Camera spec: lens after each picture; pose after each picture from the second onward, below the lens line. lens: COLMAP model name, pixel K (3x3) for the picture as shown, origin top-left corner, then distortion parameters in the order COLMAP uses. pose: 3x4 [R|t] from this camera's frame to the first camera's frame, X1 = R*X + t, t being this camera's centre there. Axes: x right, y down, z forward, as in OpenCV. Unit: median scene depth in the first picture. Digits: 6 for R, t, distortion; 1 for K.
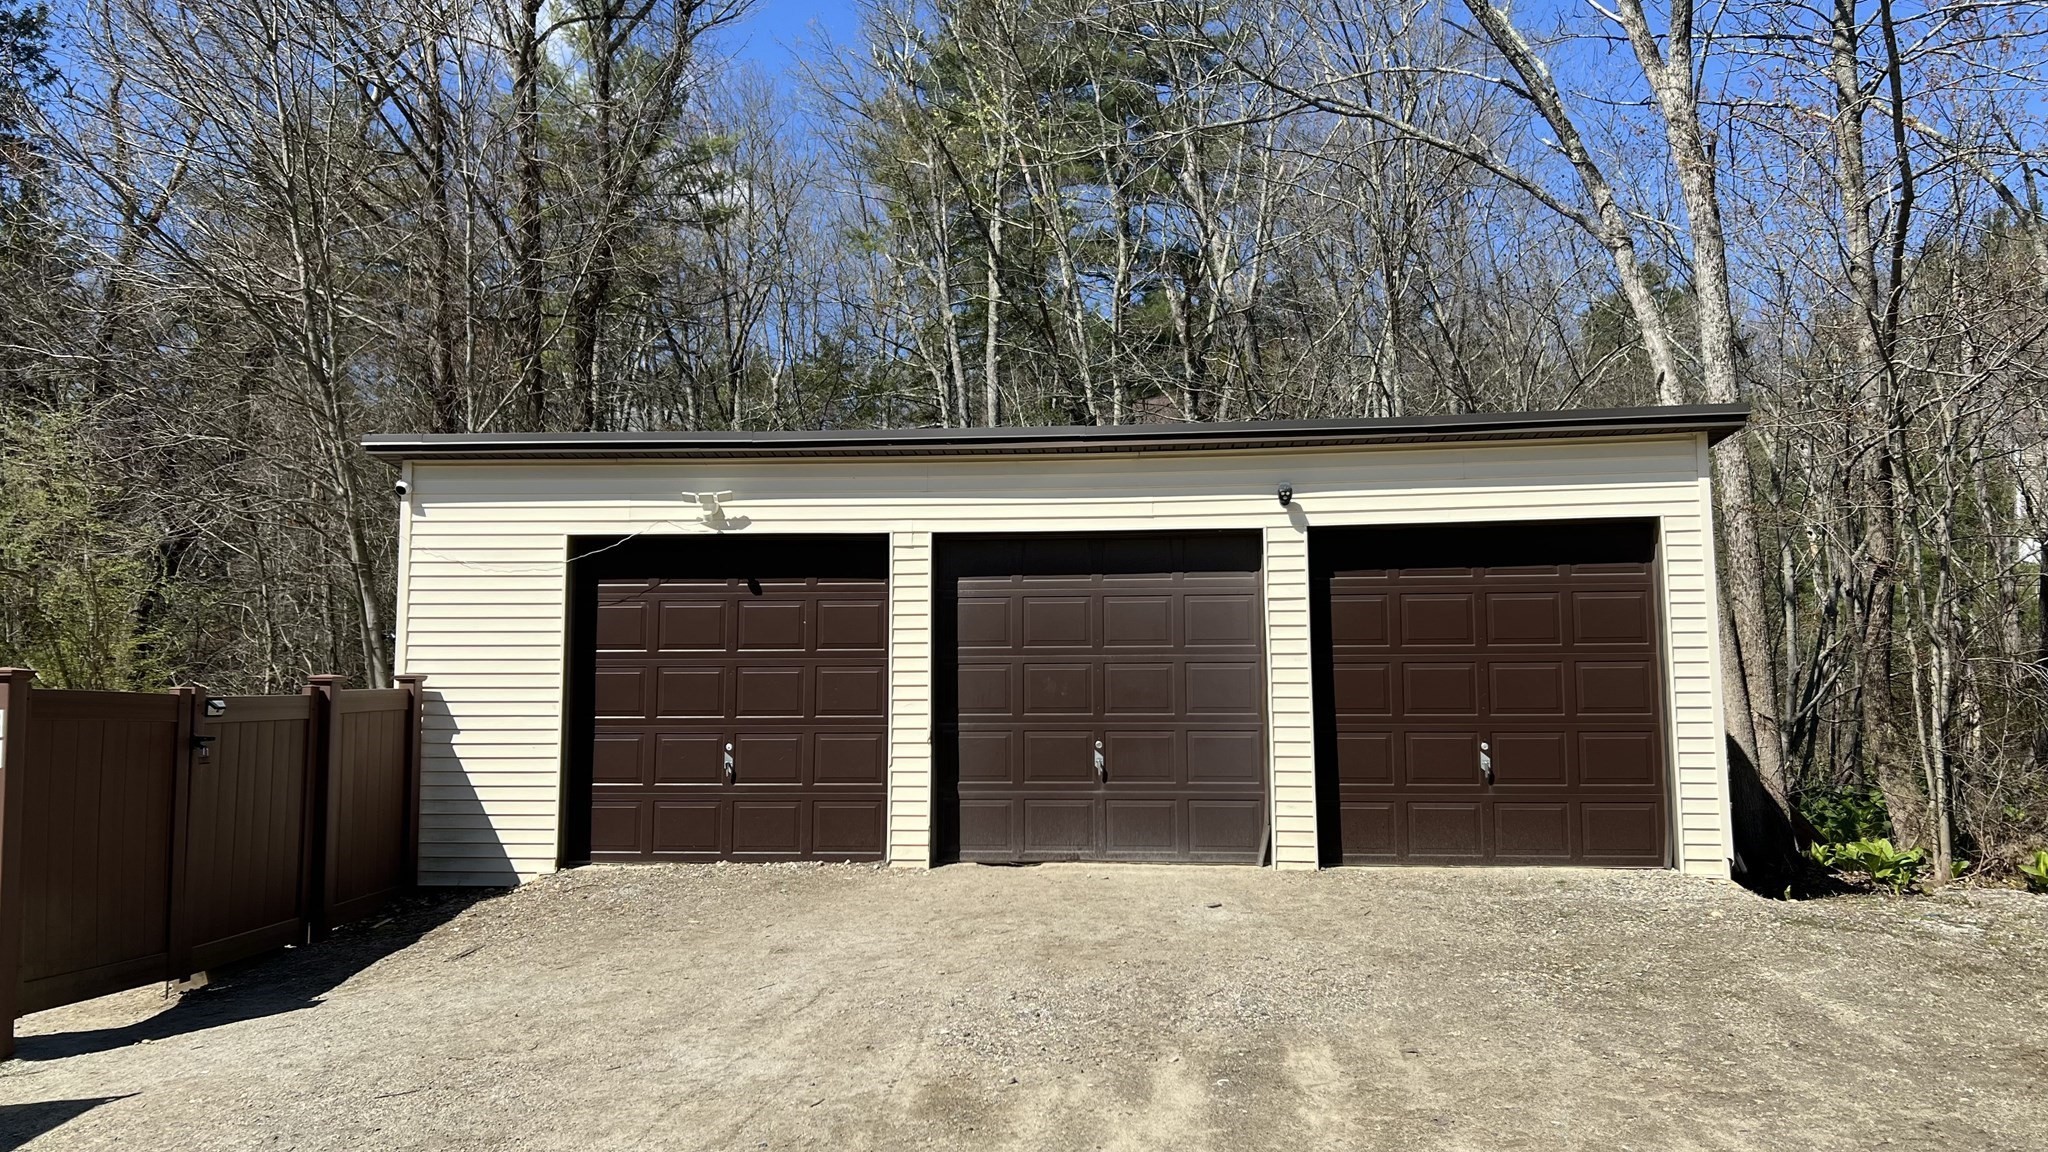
lens RADIAL K [[1504.2, 0, 1024.0], [0, 1504.2, 576.0], [0, 0, 1]] dist [0.073171, -0.000338]
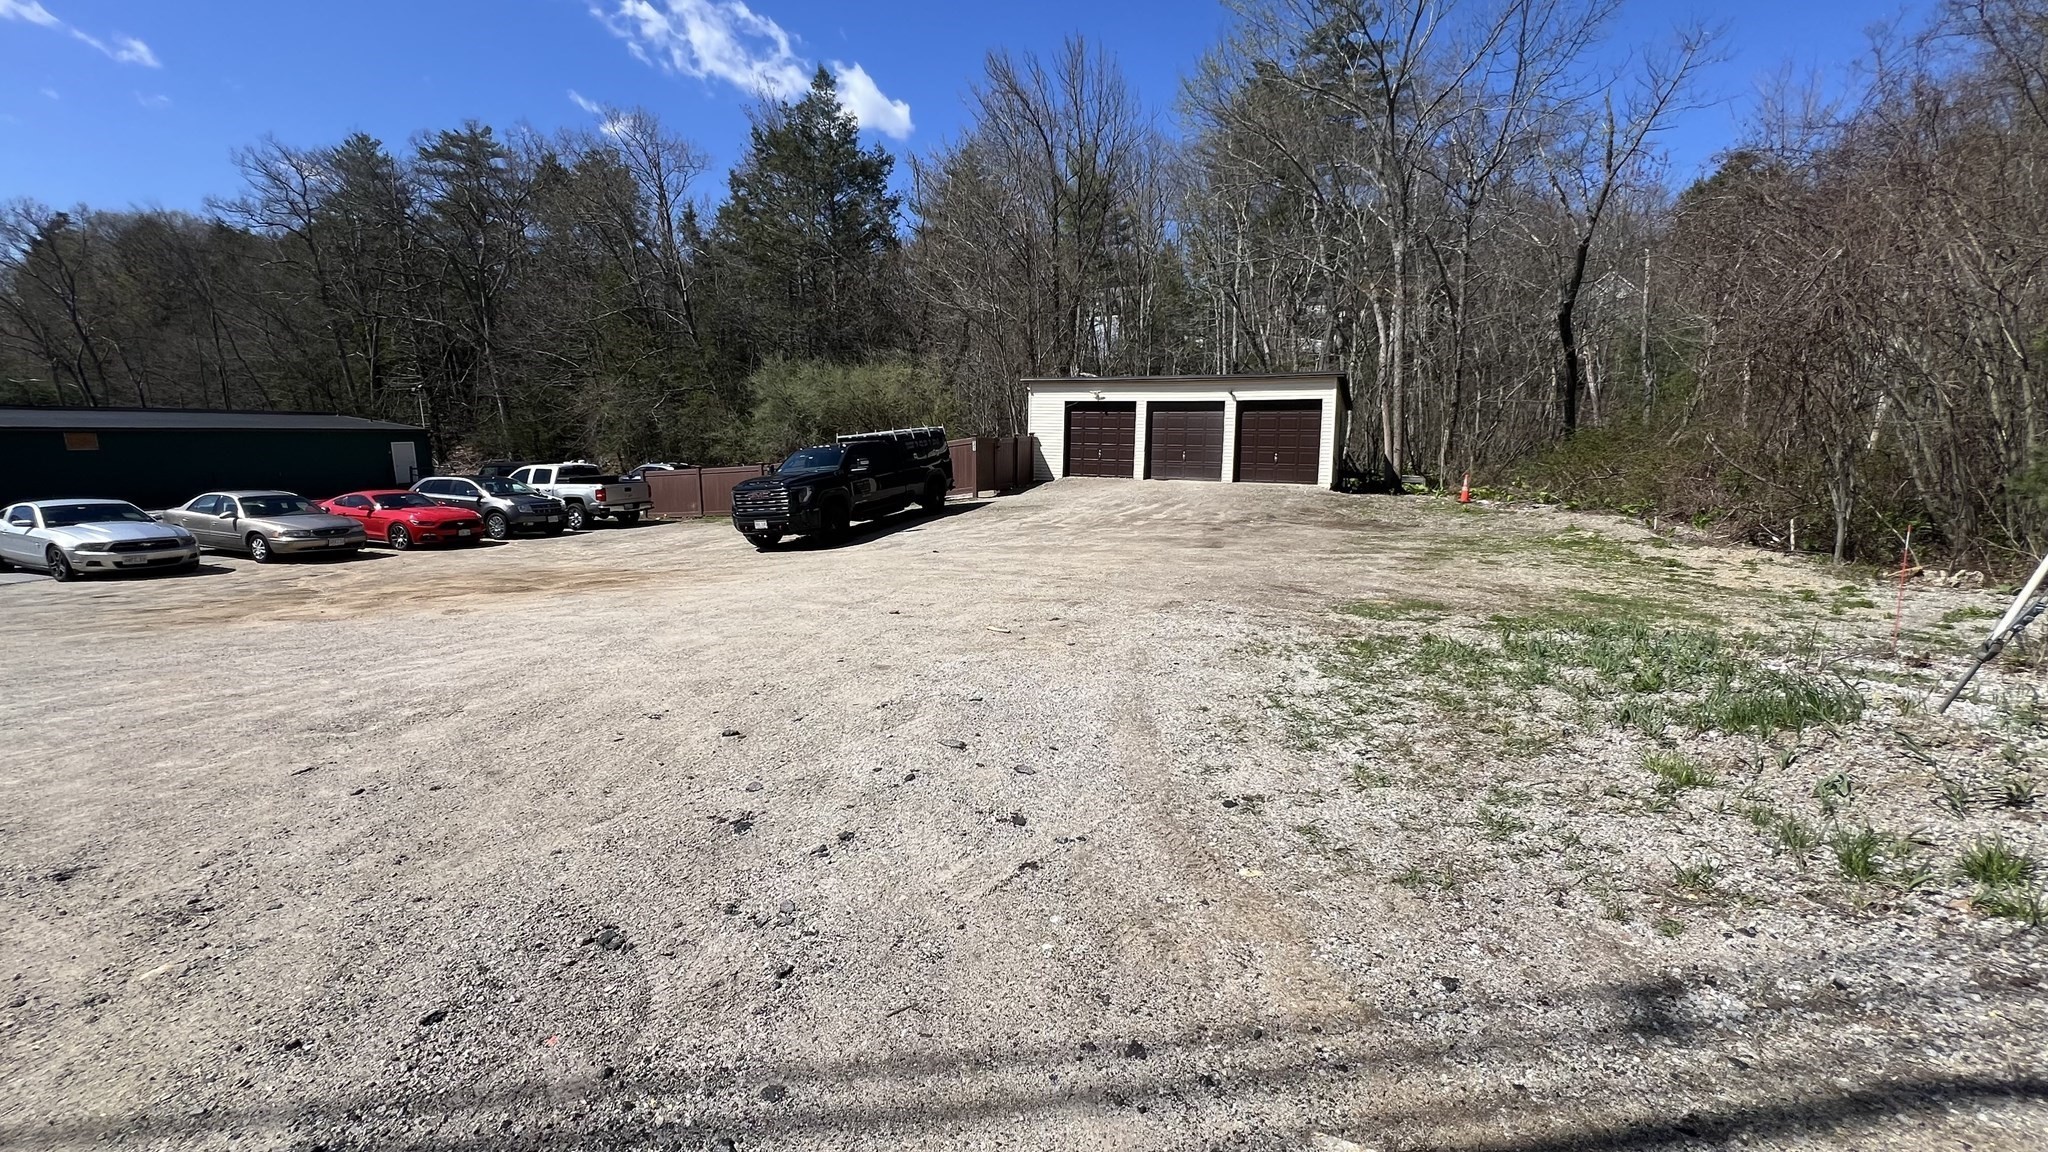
lens RADIAL K [[781.5, 0, 1024.0], [0, 781.5, 576.0], [0, 0, 1]] dist [0.000273, 0.000002]
pose [[0.938547, 0.078560, -0.336092, 0.396202], [0.013103, 0.964941, 0.262139, -0.135631], [0.344903, -0.250433, 0.904613, -1.238867]]
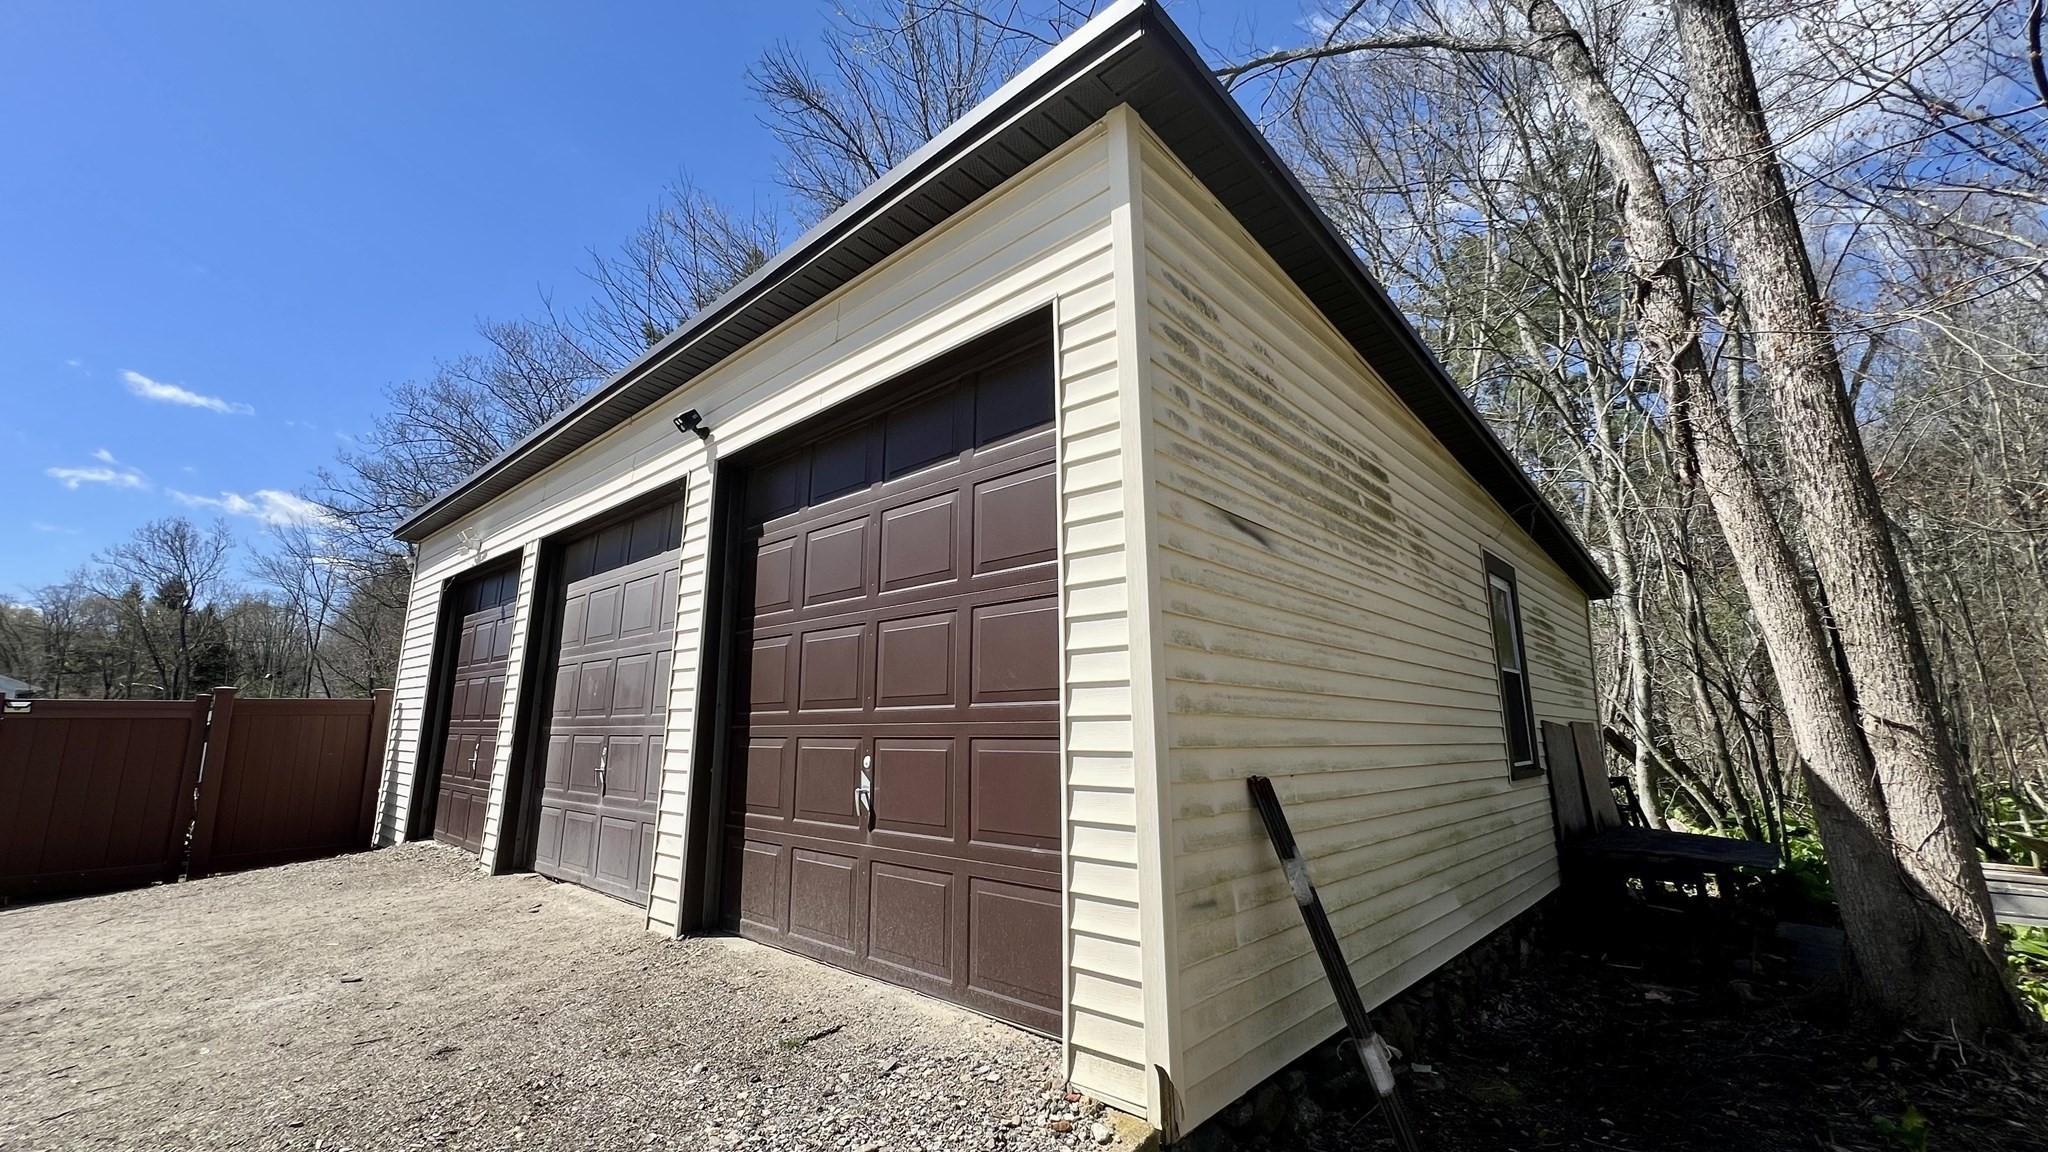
lens RADIAL K [[829.4, 0, 1024.0], [0, 829.4, 576.0], [0, 0, 1]] dist [0.000988, 0.000192]
pose [[0.782115, -0.109654, -0.613410, 0.554698], [0.046286, 0.991899, -0.118297, 0.080168], [0.621412, 0.064129, 0.780855, 0.771313]]
